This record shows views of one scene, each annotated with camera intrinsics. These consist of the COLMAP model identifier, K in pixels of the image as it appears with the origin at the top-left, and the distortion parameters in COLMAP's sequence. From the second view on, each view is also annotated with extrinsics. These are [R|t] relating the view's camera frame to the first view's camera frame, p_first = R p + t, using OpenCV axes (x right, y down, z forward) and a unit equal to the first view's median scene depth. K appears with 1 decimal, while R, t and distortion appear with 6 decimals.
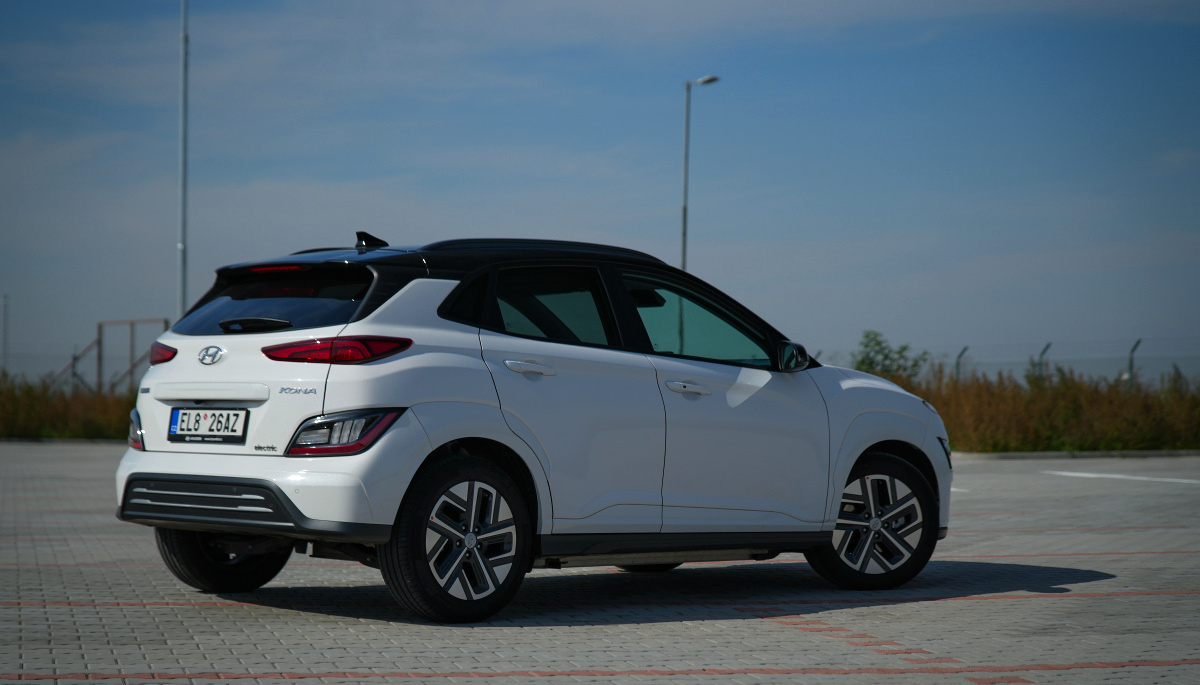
lens RADIAL K [[2343.4, 0, 596.9], [0, 2343.4, 348.8], [0, 0, 1]] dist [-0.053919, 0.000000]
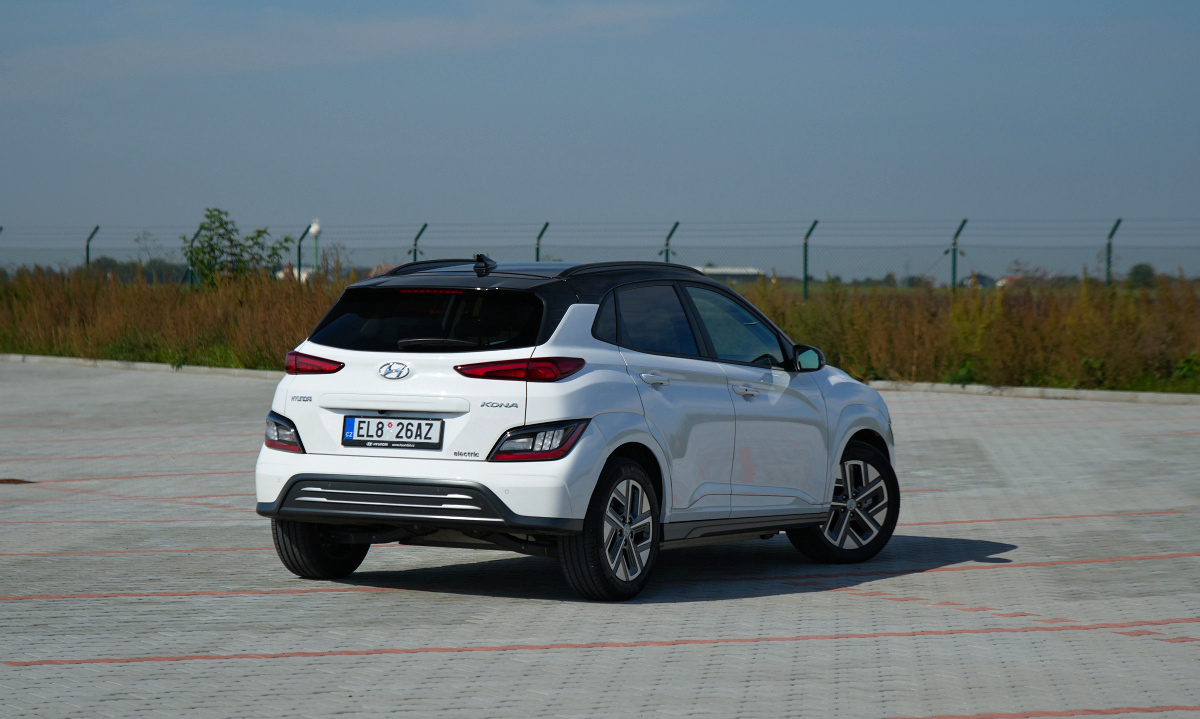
lens RADIAL K [[3582.1, 0, 599.4], [0, 3582.1, 358.2], [0, 0, 1]] dist [-0.529089, 0.000000]
pose [[0.955594, -0.004012, 0.294660, -0.585963], [-0.010351, 0.998833, 0.047170, -0.086829], [-0.294505, -0.048126, 0.954437, -0.686922]]
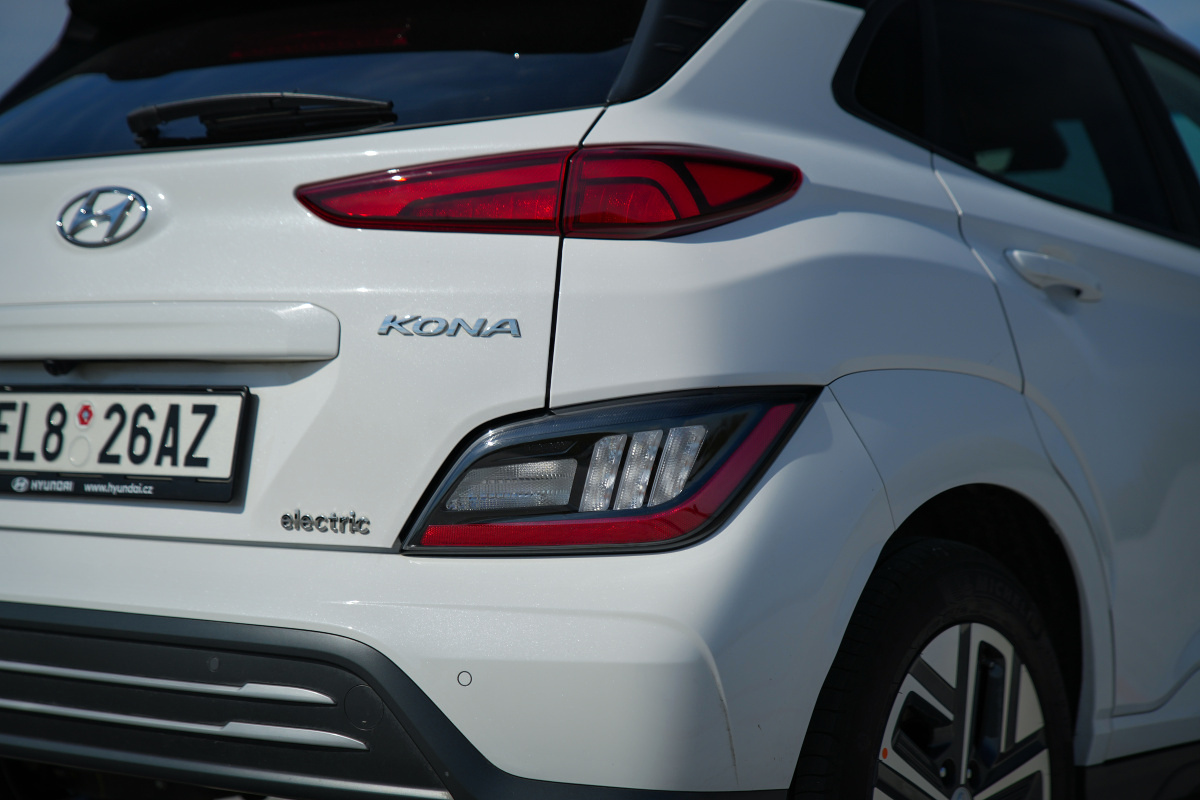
lens RADIAL K [[2354.1, 0, 602.1], [0, 2354.1, 392.9], [0, 0, 1]] dist [0.032652, 0.000000]
pose [[0.986325, 0.006925, 0.164668, -0.152682], [-0.009684, 0.999826, 0.015954, 0.020671], [-0.164528, -0.017331, 0.986220, 0.688116]]
